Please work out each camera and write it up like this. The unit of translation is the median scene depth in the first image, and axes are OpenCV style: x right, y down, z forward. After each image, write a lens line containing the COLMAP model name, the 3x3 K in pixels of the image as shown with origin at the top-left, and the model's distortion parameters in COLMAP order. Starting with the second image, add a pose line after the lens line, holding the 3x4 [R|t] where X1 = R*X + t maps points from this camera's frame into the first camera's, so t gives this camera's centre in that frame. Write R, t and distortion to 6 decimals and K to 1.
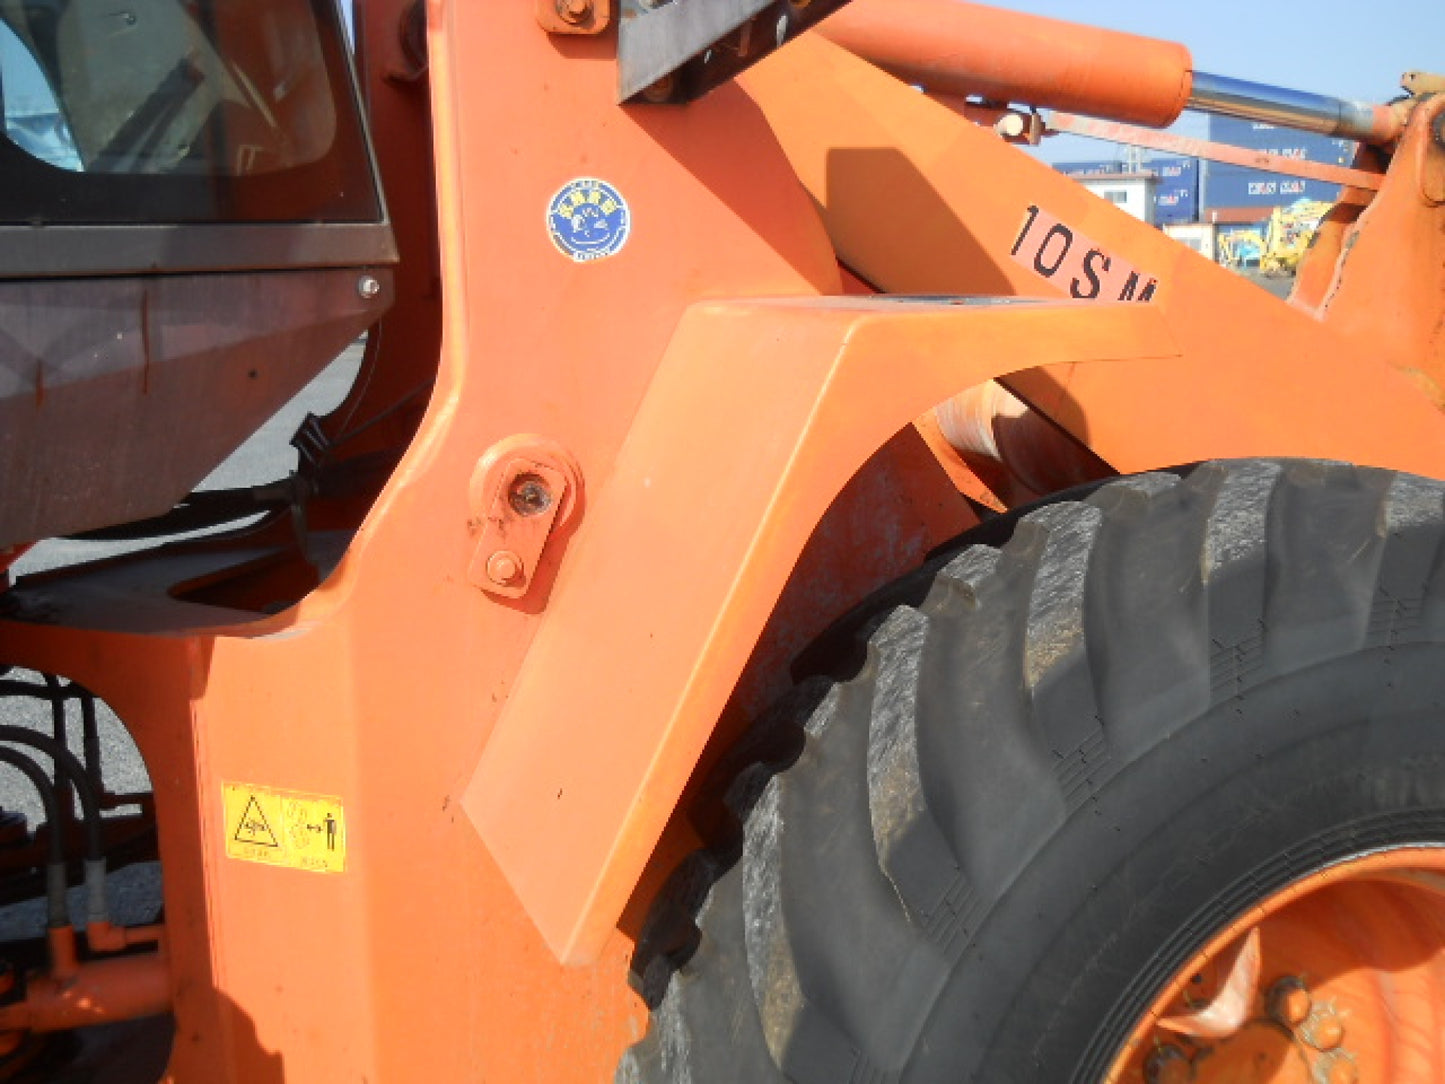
lens RADIAL K [[1696.1, 0, 722.5], [0, 1696.1, 497.3], [0, 0, 1]] dist [-0.010142, -0.113351]
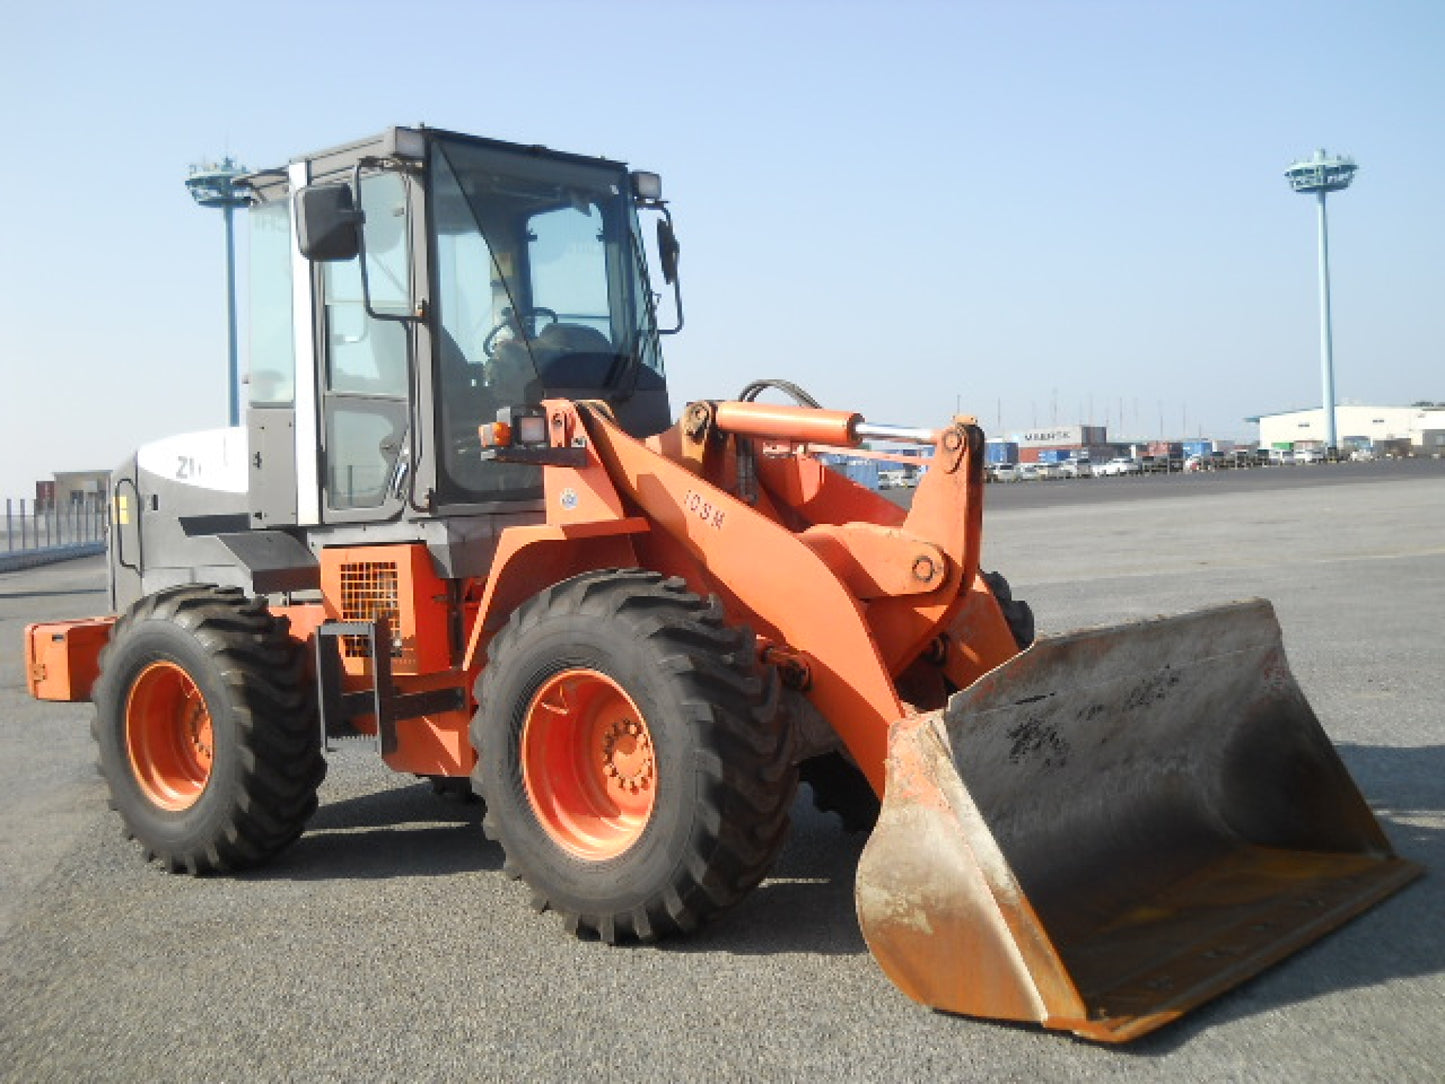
lens RADIAL K [[1696.1, 0, 722.5], [0, 1696.1, 497.3], [0, 0, 1]] dist [-0.010142, -0.113351]
pose [[0.518182, 0.000318, -0.855270, 3.282821], [-0.070937, 0.996570, -0.042608, -0.031777], [0.852323, 0.082749, 0.516427, -0.640853]]
